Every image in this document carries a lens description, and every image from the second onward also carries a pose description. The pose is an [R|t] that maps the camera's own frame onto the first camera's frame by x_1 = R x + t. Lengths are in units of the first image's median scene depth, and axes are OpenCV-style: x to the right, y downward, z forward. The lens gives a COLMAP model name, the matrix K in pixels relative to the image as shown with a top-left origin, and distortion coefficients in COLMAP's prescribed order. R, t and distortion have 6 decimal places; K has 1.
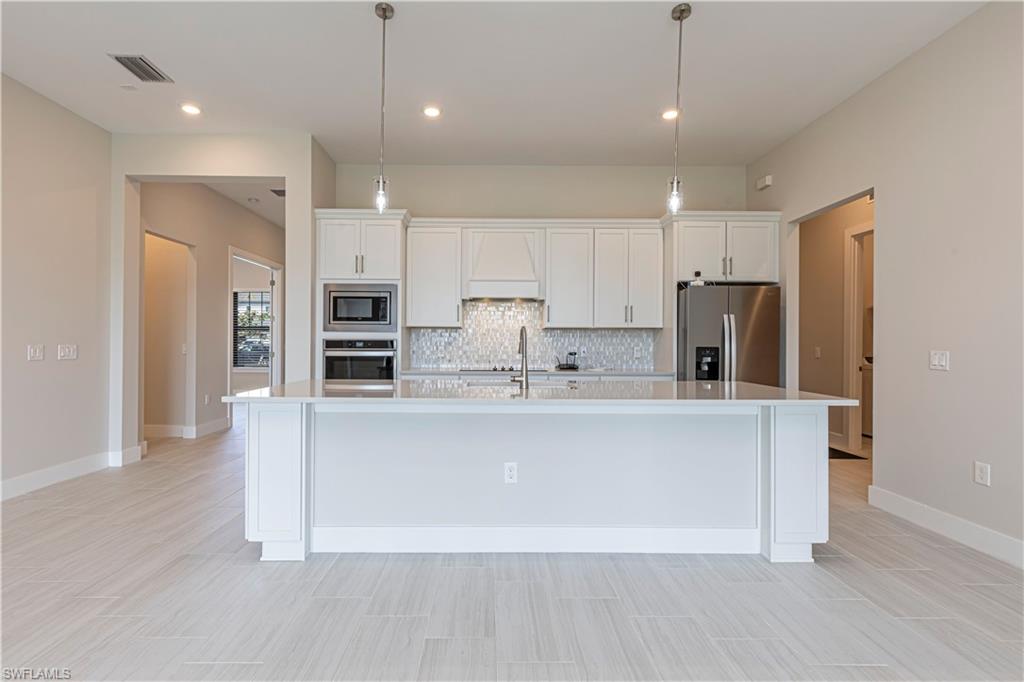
lens RADIAL K [[493.2, 0, 488.2], [0, 493.2, 339.9], [0, 0, 1]] dist [0.000083, 0.001830]
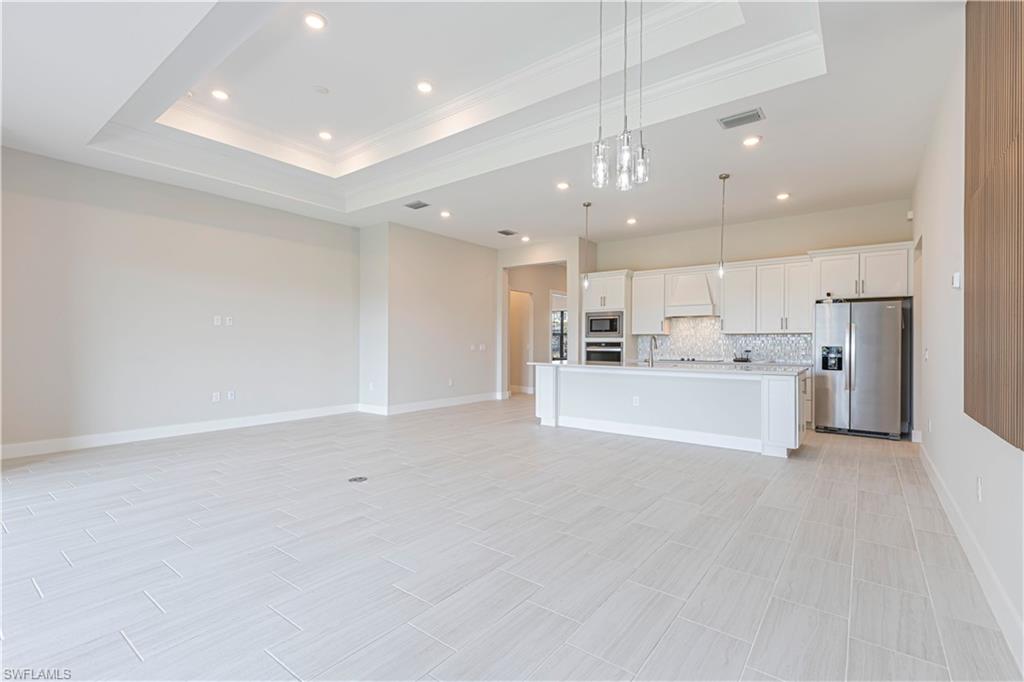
lens RADIAL K [[464.0, 0, 485.8], [0, 464.0, 341.7], [0, 0, 1]] dist [0.008501, -0.000219]
pose [[0.773492, -0.002929, -0.633799, 0.499892], [0.001386, 0.999995, -0.002930, 0.002885], [0.633804, 0.001388, 0.773492, -0.625615]]
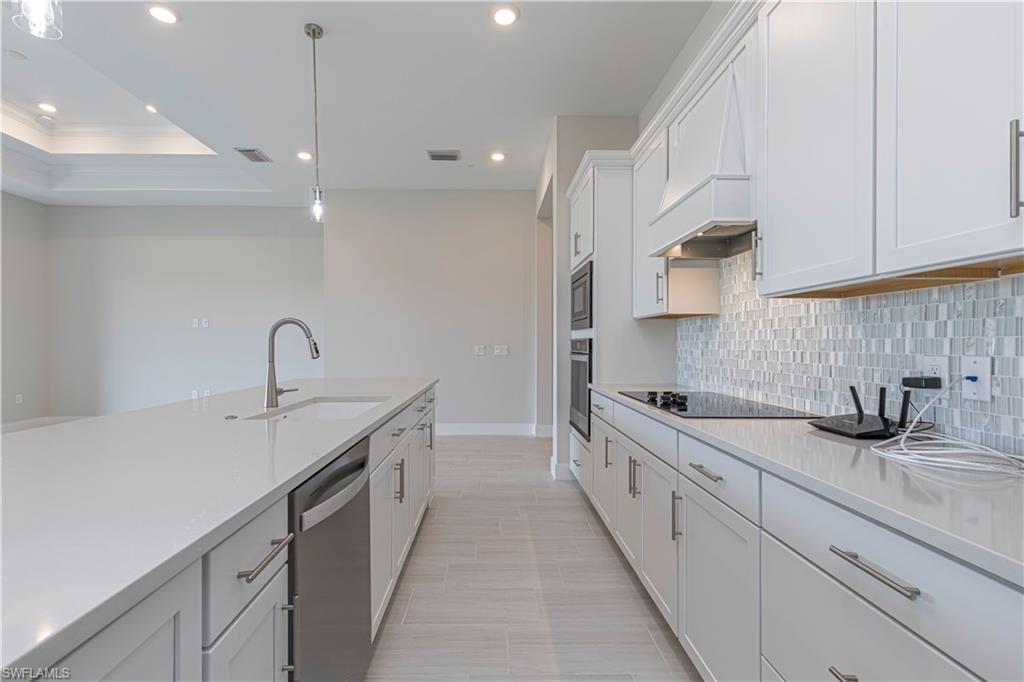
lens RADIAL K [[464.0, 0, 496.5], [0, 464.0, 339.2], [0, 0, 1]] dist [0.008501, -0.000219]
pose [[-0.011412, -0.014810, -0.999825, 0.481428], [0.000653, 0.999890, -0.014819, 0.009786], [0.999935, -0.000822, -0.011401, 0.868244]]
